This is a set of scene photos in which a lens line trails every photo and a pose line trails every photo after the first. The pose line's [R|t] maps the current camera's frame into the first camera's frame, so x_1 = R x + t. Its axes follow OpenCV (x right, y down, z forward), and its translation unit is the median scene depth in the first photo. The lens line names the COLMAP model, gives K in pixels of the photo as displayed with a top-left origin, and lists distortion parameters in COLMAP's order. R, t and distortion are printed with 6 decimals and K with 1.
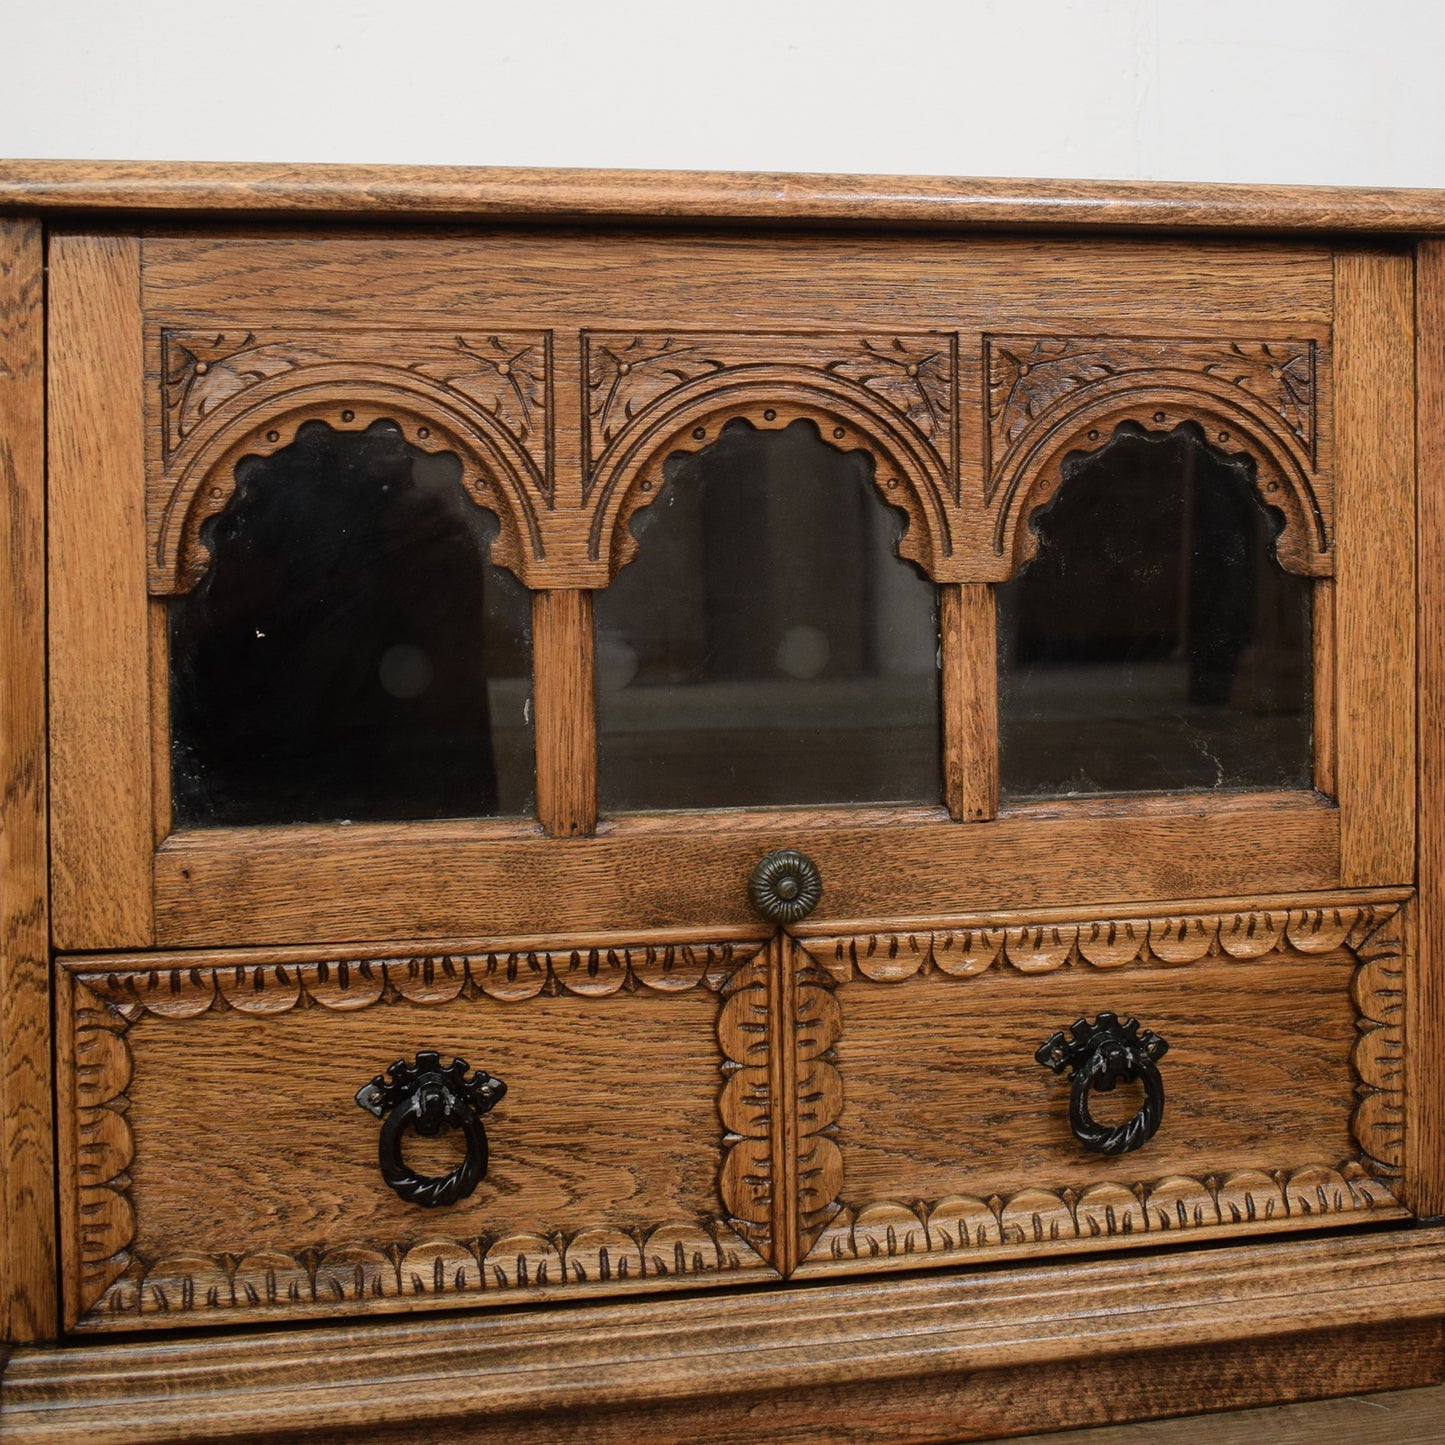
lens RADIAL K [[2277.6, 0, 829.1], [0, 2277.6, 536.1], [0, 0, 1]] dist [-0.128883, 0.067056]
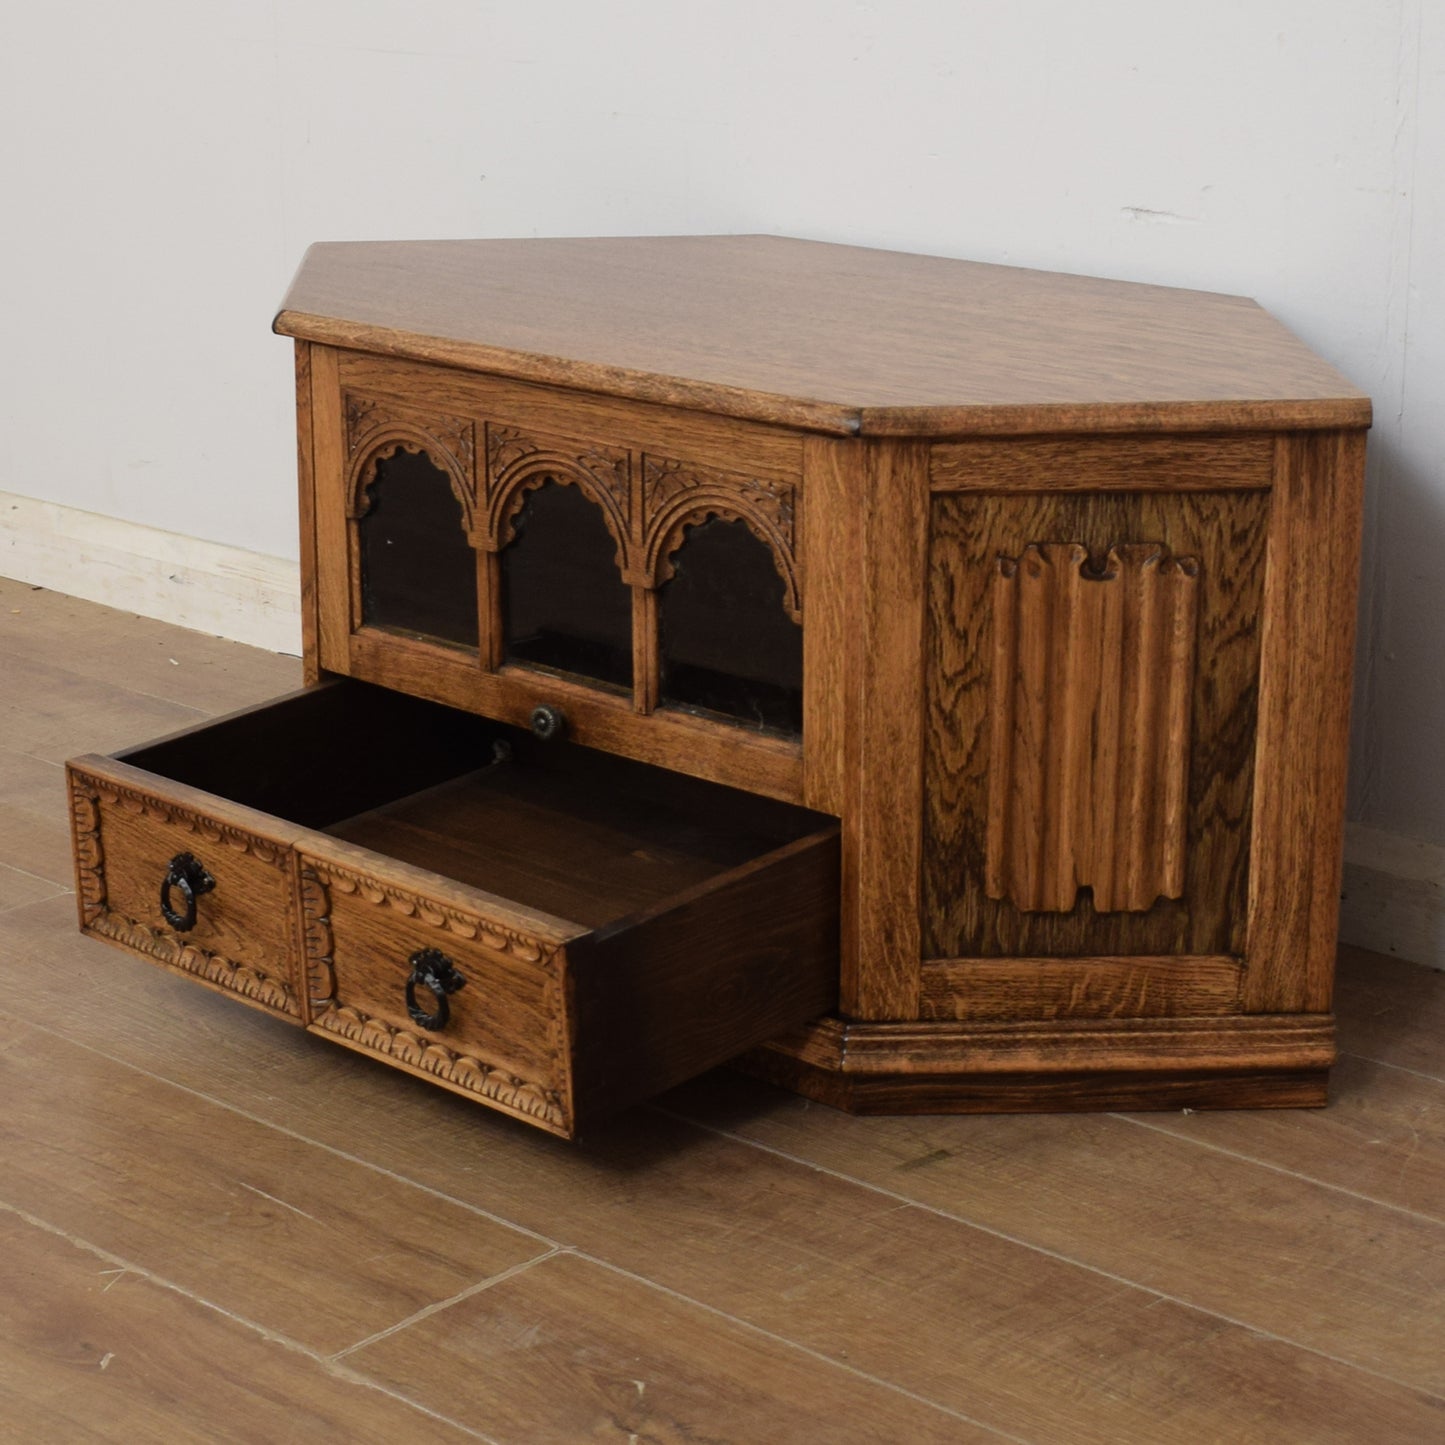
lens RADIAL K [[3218.5, 0, 555.0], [0, 3218.5, 723.0], [0, 0, 1]] dist [-0.071308, -0.127652]
pose [[0.525098, 0.253281, -0.812478, 2.178441], [0.003364, 0.954061, 0.299593, -0.655602], [0.851035, -0.160049, 0.500123, -0.356284]]
